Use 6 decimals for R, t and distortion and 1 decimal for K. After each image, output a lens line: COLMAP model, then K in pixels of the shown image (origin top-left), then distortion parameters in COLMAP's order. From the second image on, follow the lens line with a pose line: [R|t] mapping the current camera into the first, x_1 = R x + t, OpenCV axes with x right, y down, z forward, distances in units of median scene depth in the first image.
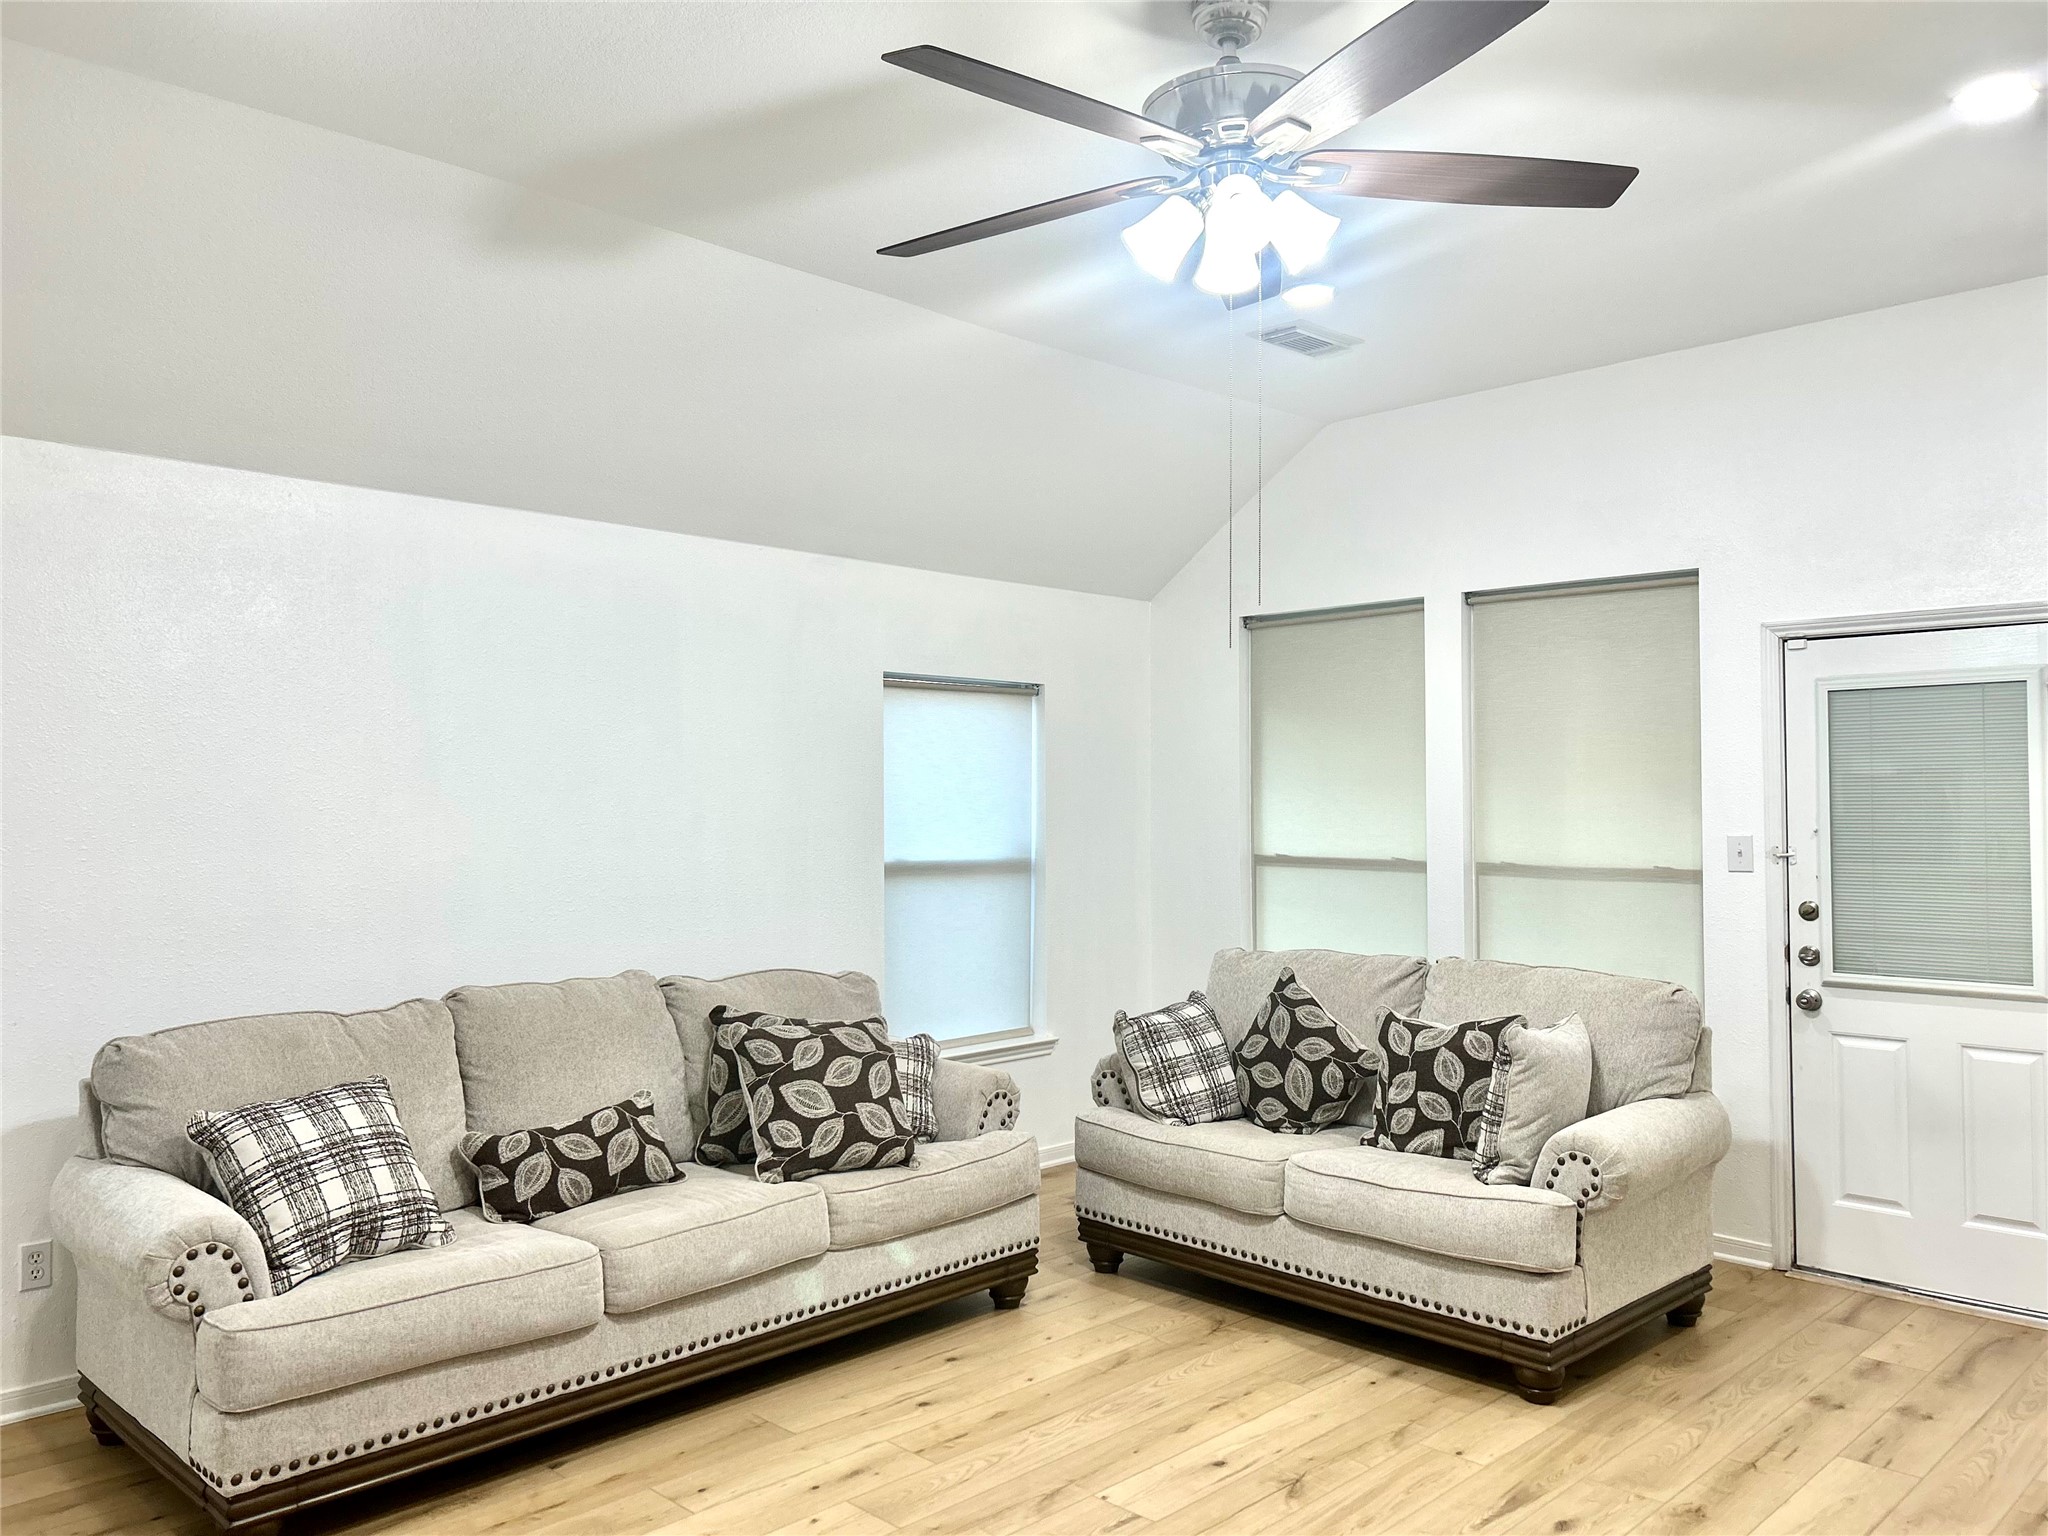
lens RADIAL K [[1554.4, 0, 1024.0], [0, 1554.4, 768.0], [0, 0, 1]] dist [0.054831, -0.088741]
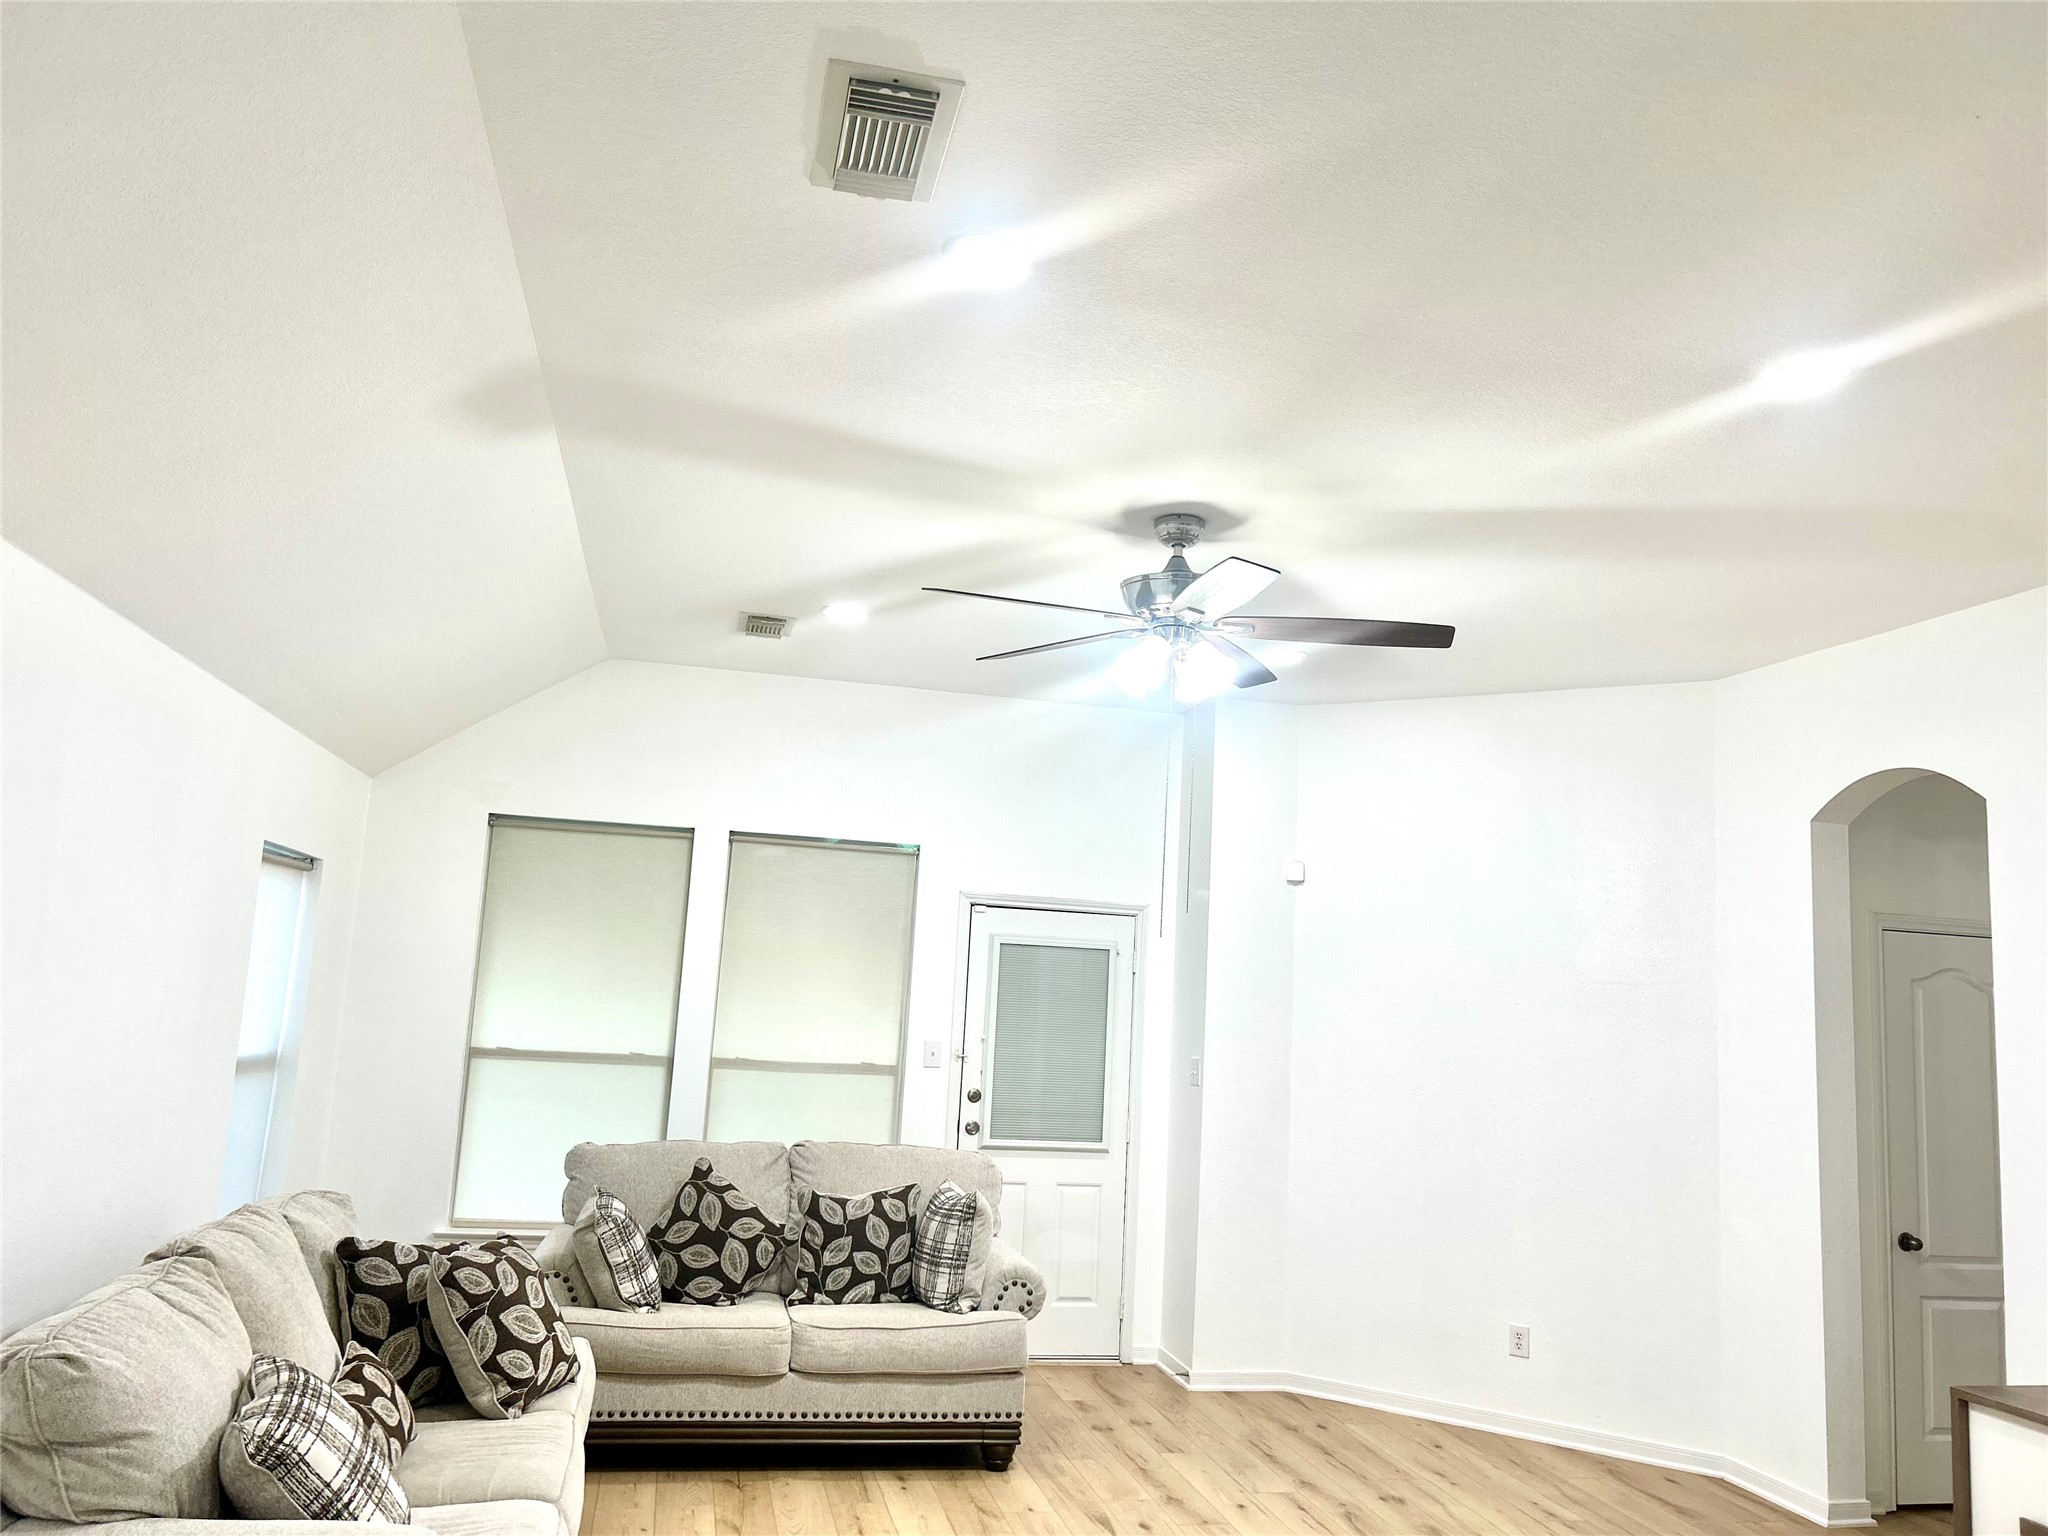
lens RADIAL K [[1554.4, 0, 1024.0], [0, 1554.4, 768.0], [0, 0, 1]] dist [0.054831, -0.088741]
pose [[0.545301, 0.150902, 0.824546, -0.747777], [-0.068971, 0.988404, -0.135278, -0.016870], [-0.835398, 0.016898, 0.549385, 0.185219]]
